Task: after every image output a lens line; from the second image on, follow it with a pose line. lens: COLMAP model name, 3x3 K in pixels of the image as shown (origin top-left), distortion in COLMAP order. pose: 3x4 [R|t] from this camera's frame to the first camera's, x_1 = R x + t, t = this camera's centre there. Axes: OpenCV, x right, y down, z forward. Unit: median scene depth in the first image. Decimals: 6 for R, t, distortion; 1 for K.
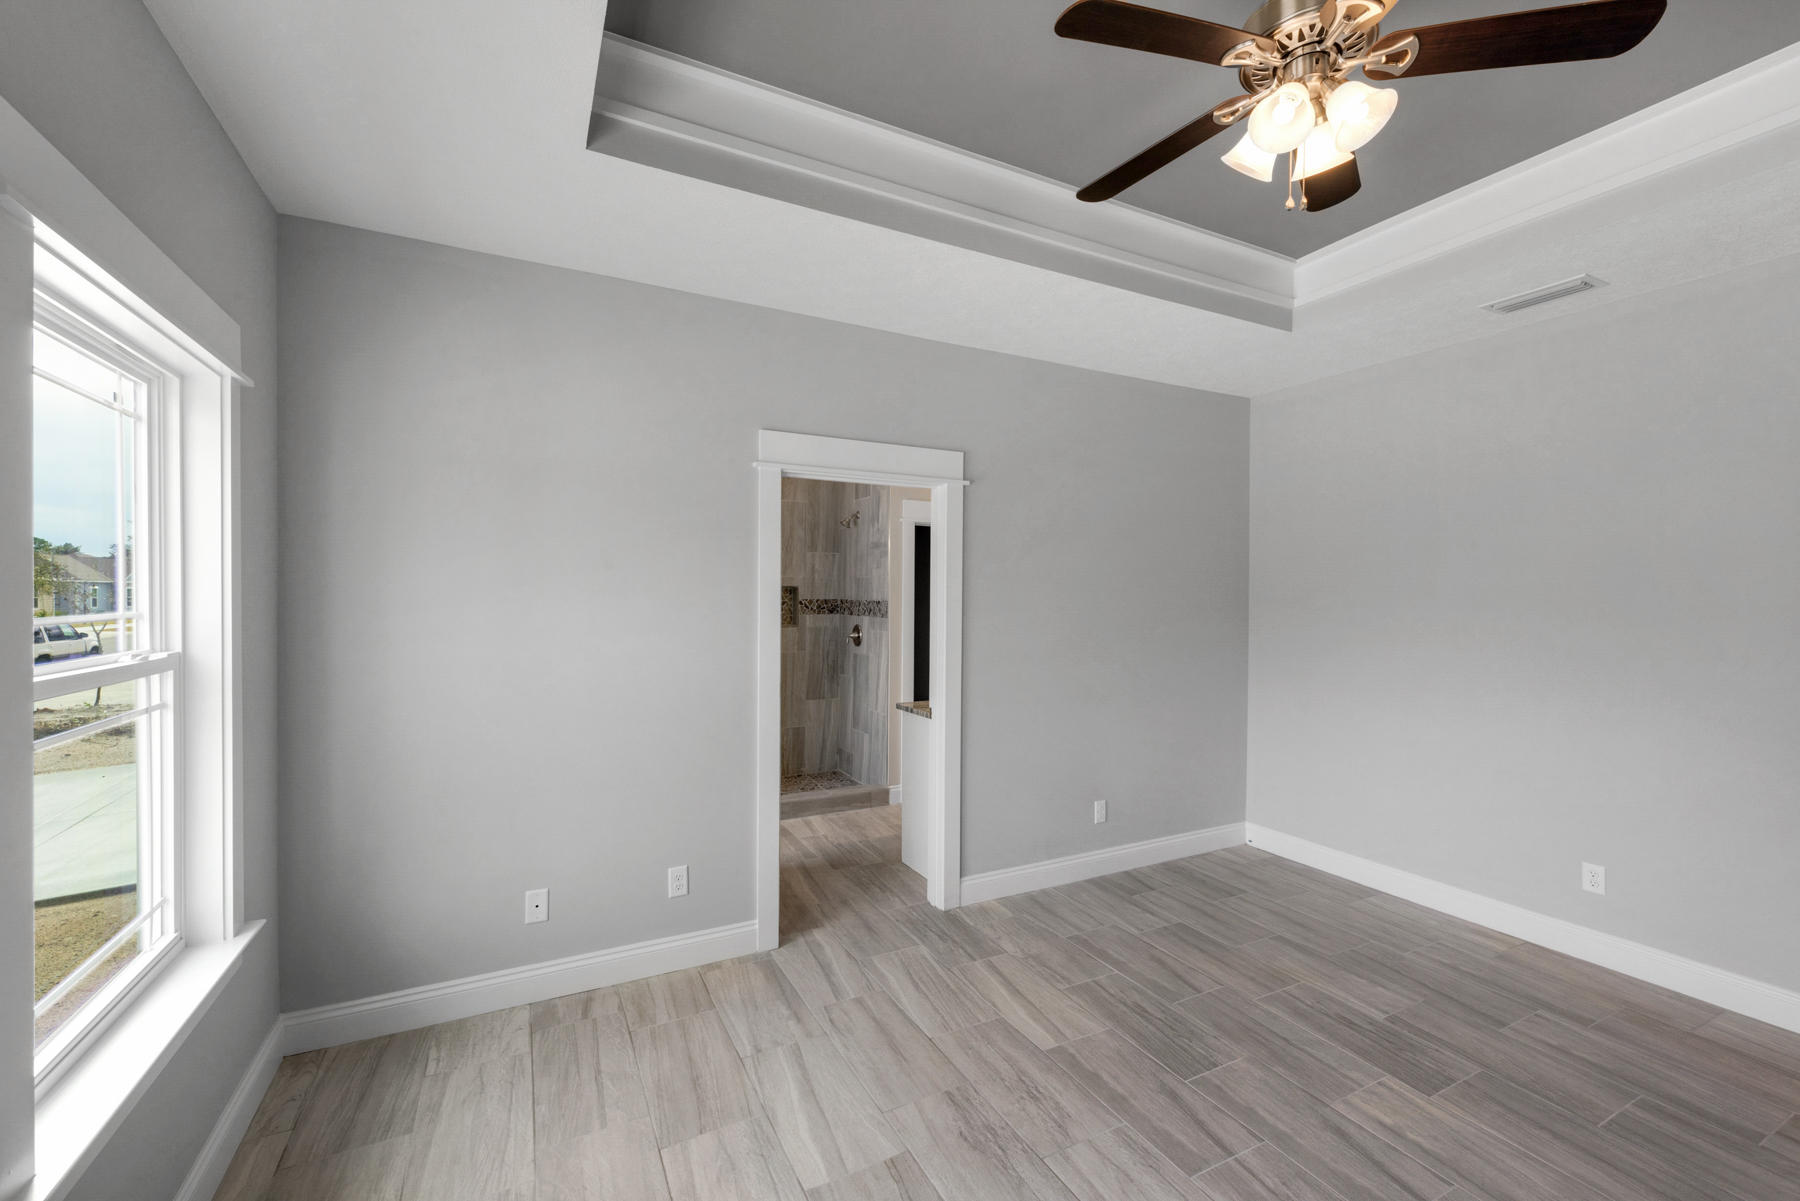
lens RADIAL K [[747.6, 0, 894.1], [0, 747.6, 605.8], [0, 0, 1]] dist [0.007545, -0.000480]
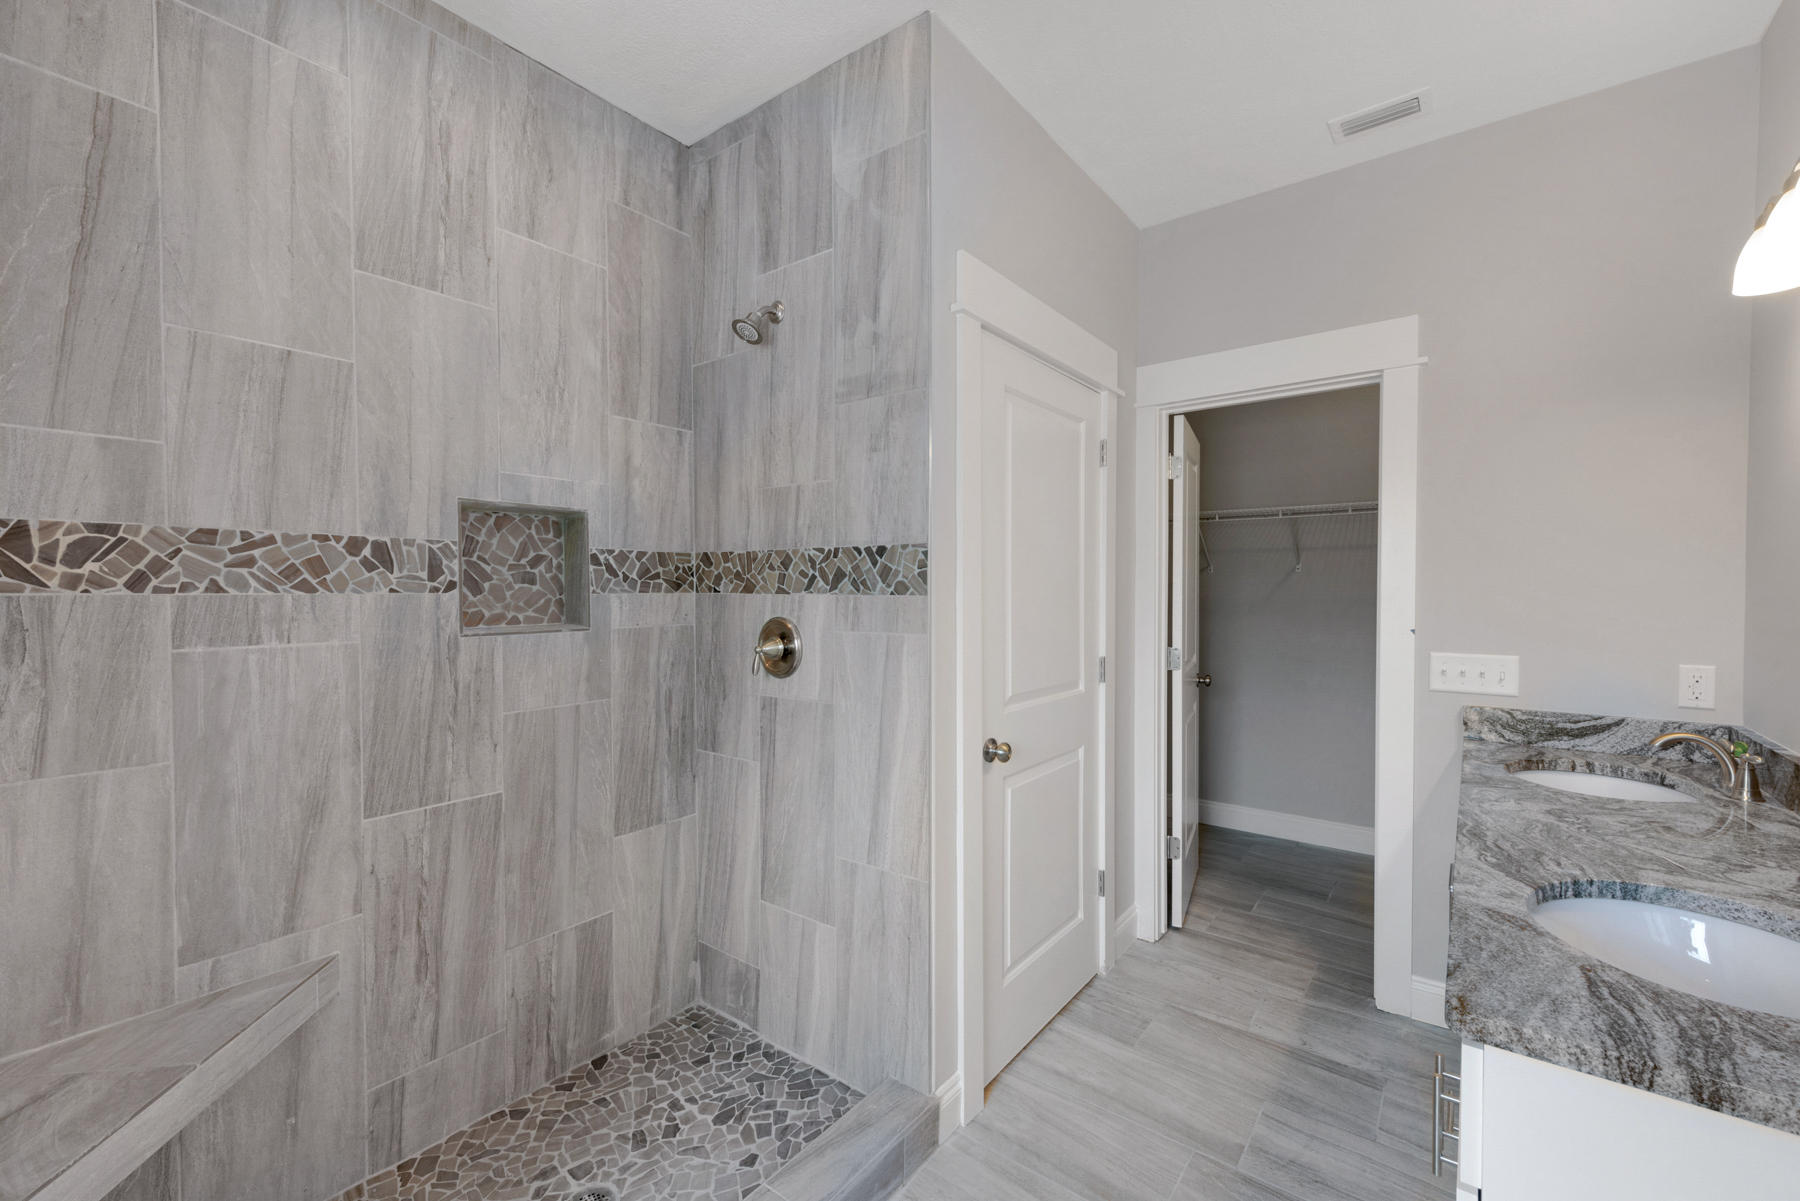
lens RADIAL K [[747.6, 0, 894.1], [0, 747.6, 605.8], [0, 0, 1]] dist [0.007545, -0.000480]
pose [[0.901013, -0.018091, 0.433415, -0.149778], [0.016226, 0.999836, 0.008003, 0.016682], [-0.433489, -0.000179, 0.901159, 0.627941]]
